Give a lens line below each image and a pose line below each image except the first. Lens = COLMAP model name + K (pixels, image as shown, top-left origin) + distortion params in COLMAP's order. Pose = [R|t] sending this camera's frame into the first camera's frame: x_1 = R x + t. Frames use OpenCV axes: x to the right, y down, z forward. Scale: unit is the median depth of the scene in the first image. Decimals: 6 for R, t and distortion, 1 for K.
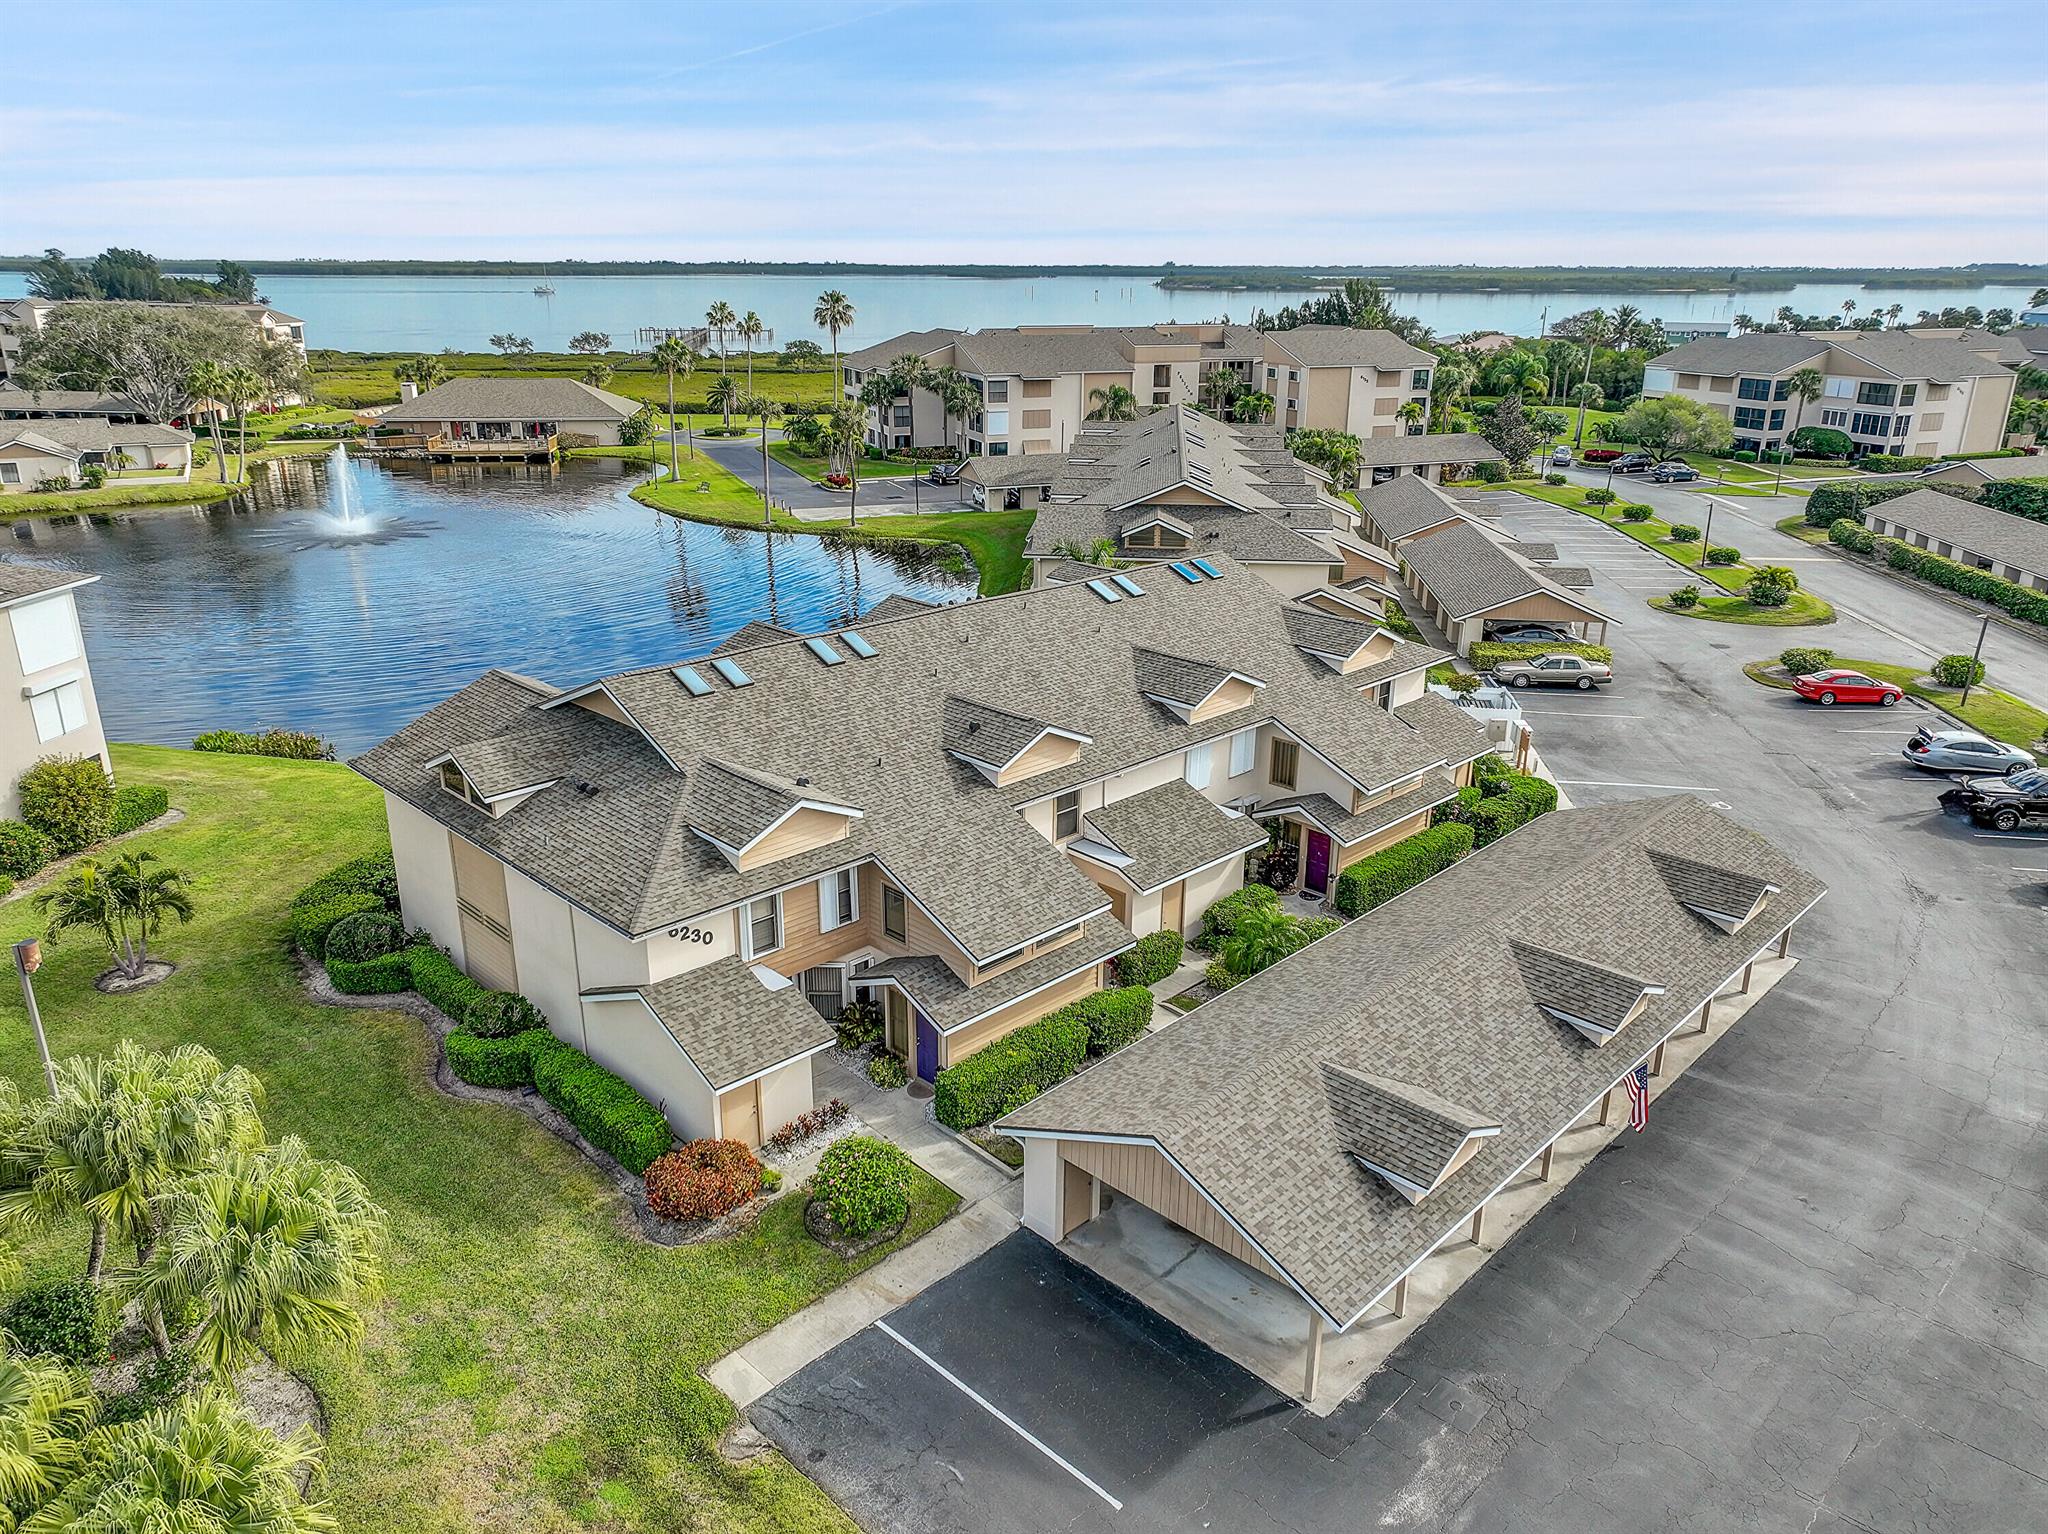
lens RADIAL K [[1440.9, 0, 1025.6], [0, 1440.9, 764.8], [0, 0, 1]] dist [-0.001155, 0.015173]
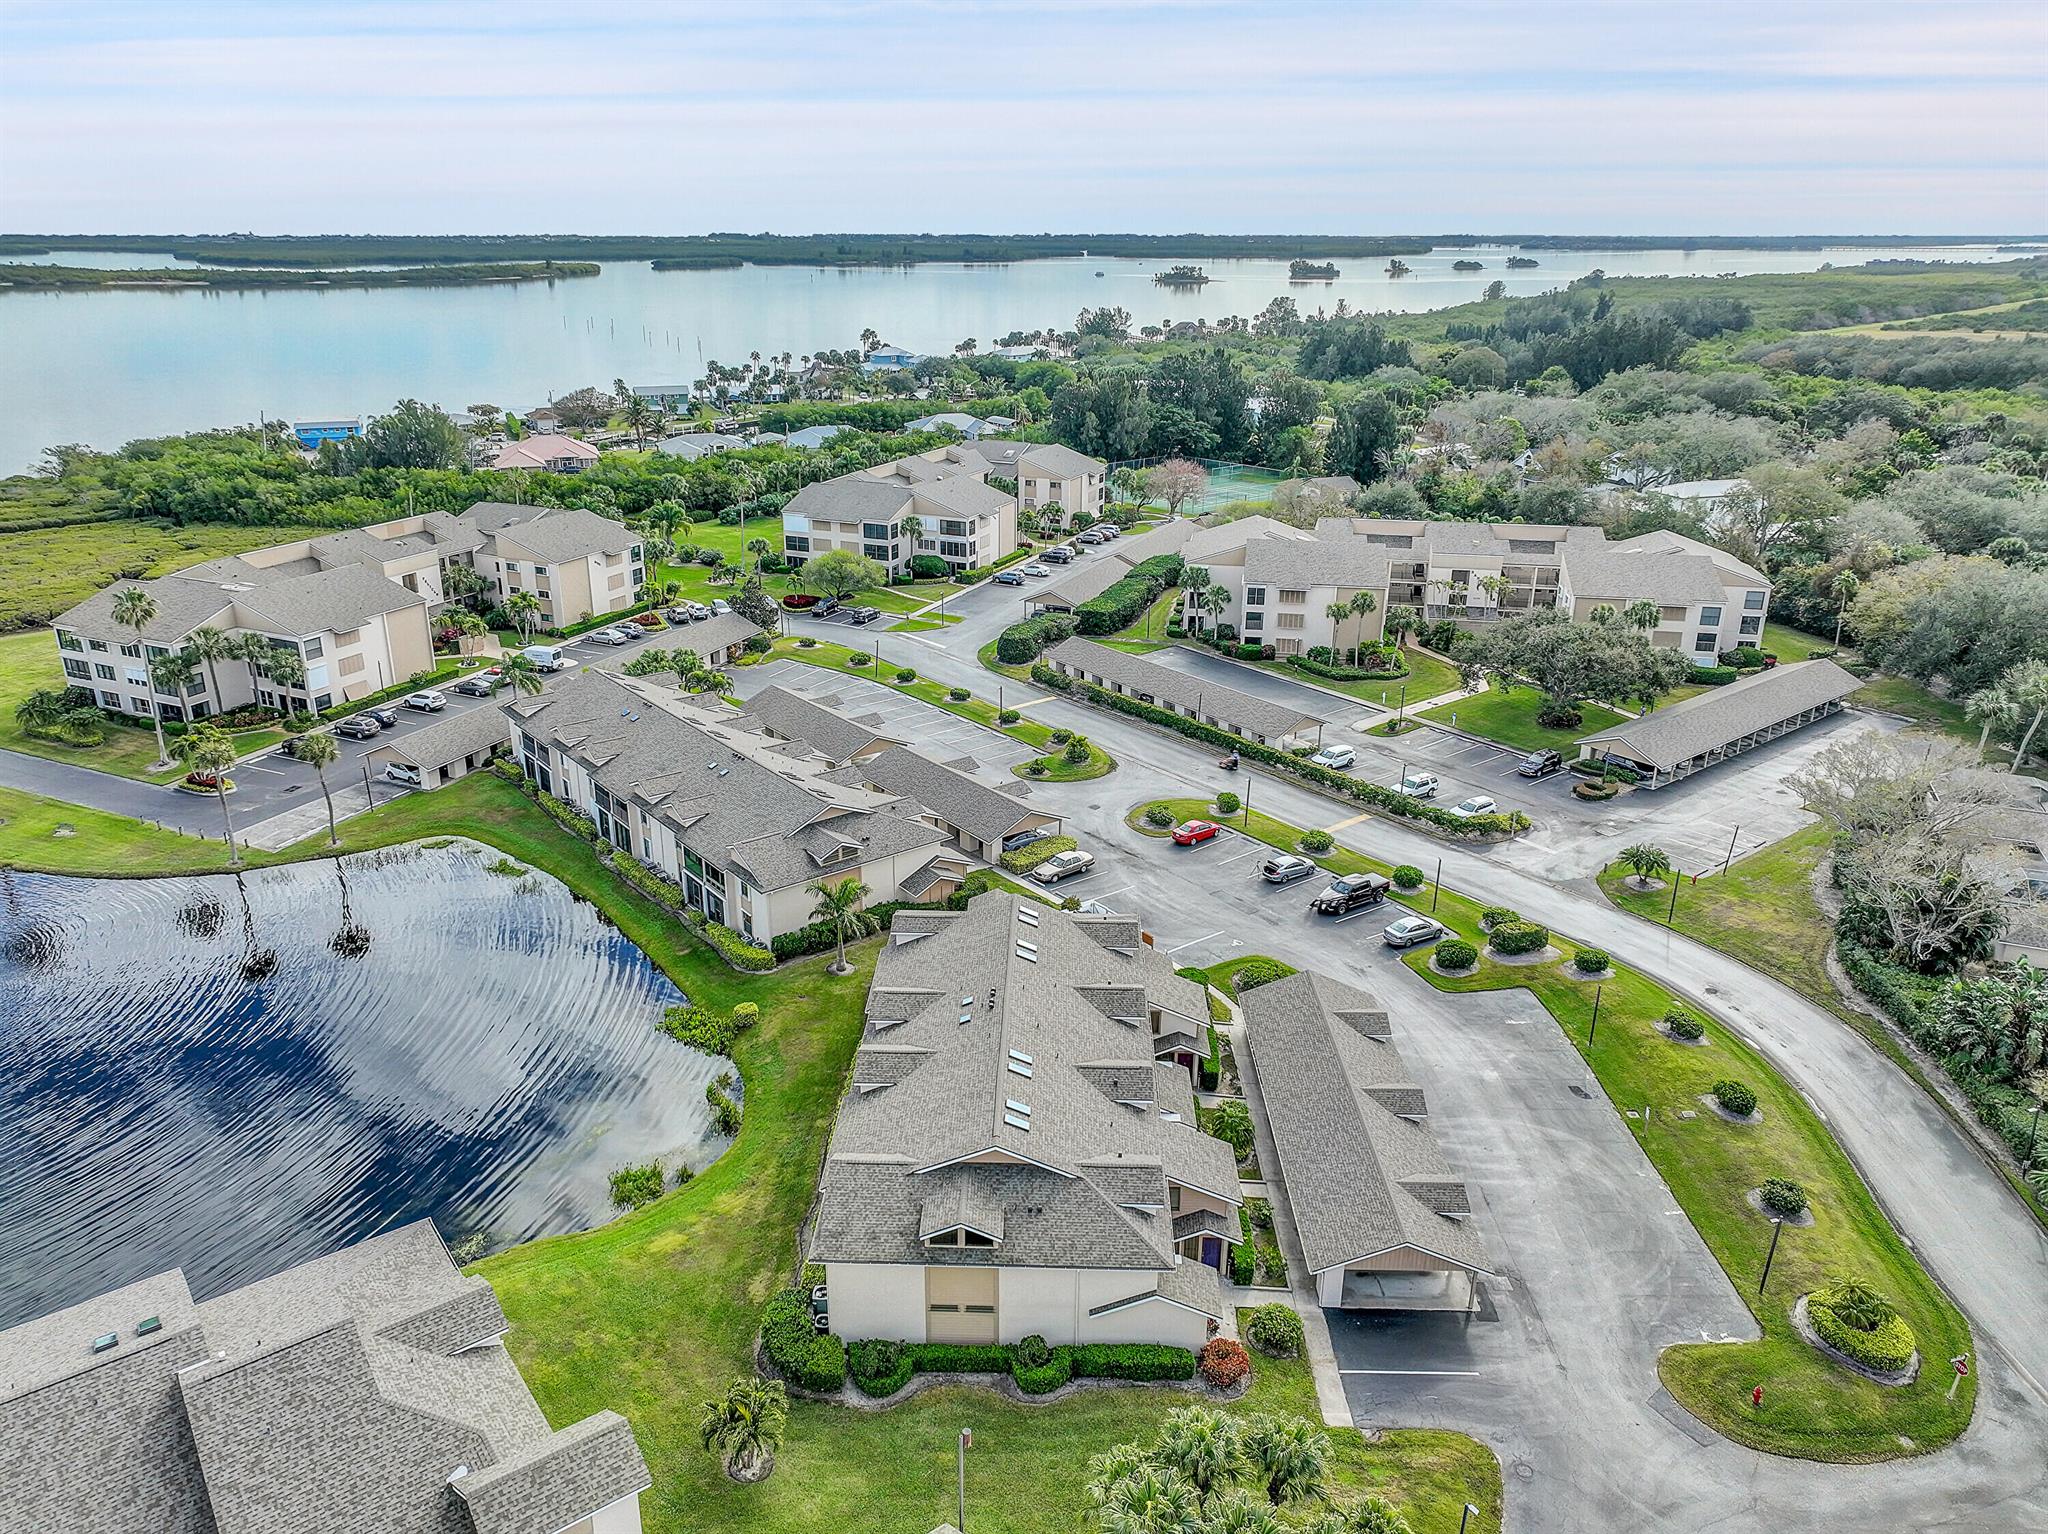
lens RADIAL K [[1440.9, 0, 1020.8], [0, 1440.9, 763.1], [0, 0, 1]] dist [-0.001155, 0.015173]
pose [[0.724654, -0.242682, 0.644966, -0.708992], [0.226343, 0.967833, 0.109859, -0.380455], [-0.650880, 0.066374, 0.756273, -0.197725]]
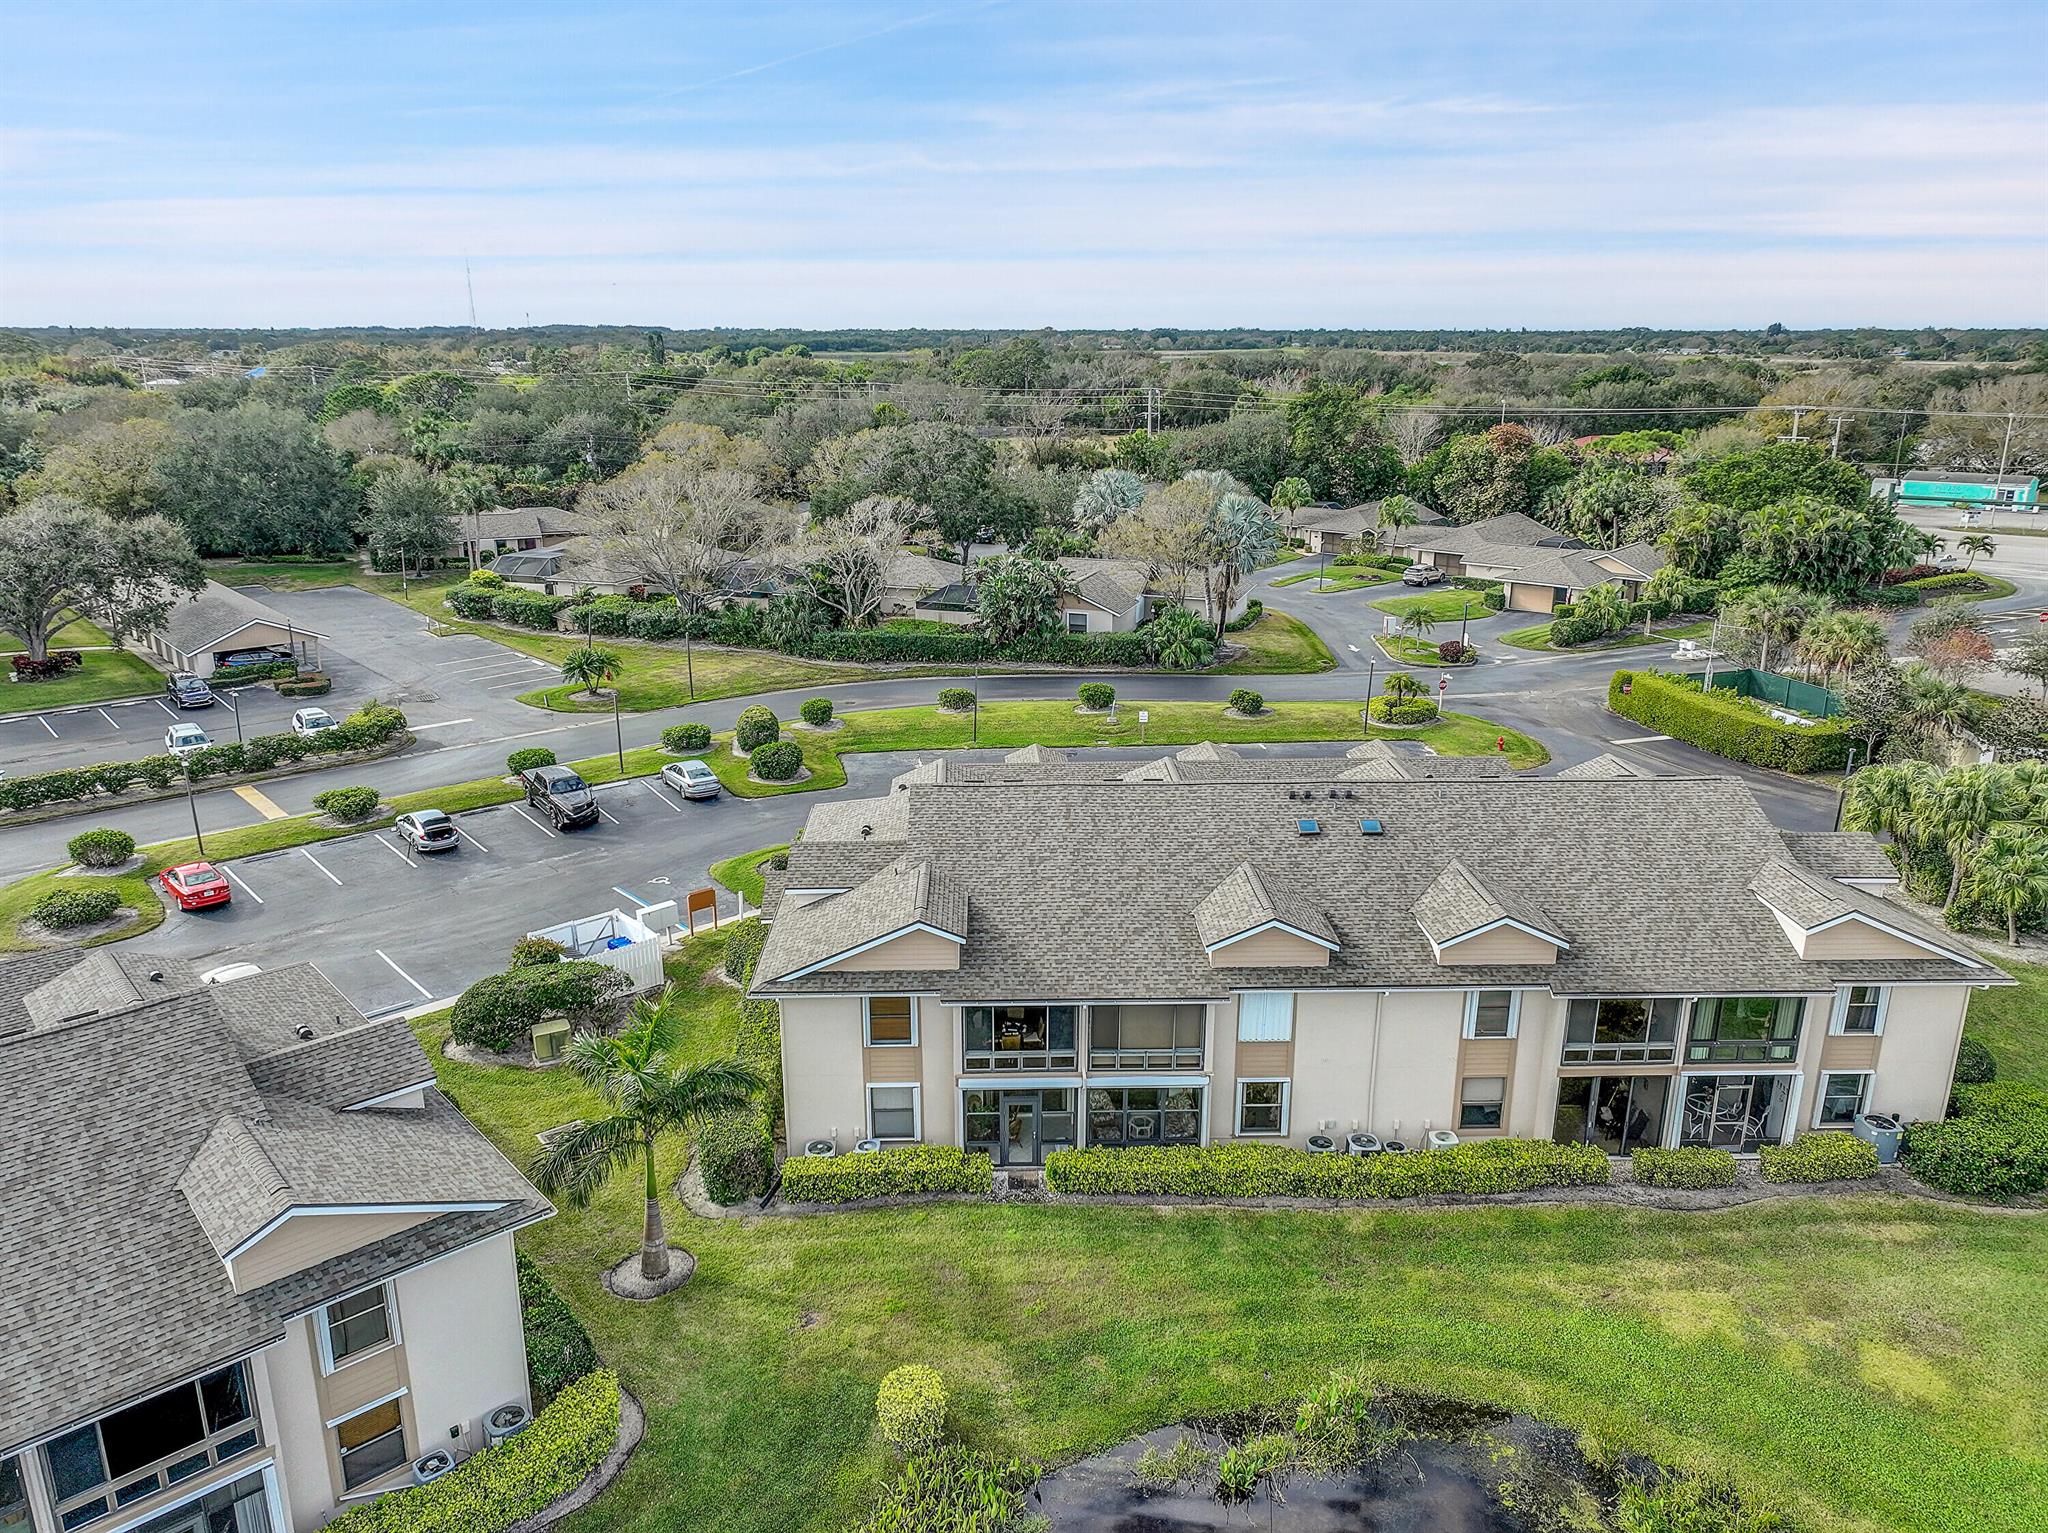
lens RADIAL K [[1440.9, 0, 1019.7], [0, 1440.9, 760.6], [0, 0, 1]] dist [-0.001155, 0.015173]
pose [[-0.731126, -0.200410, 0.652143, -0.355983], [0.220334, 0.835299, 0.503715, -0.451981], [-0.645684, 0.511968, -0.566552, 1.149476]]
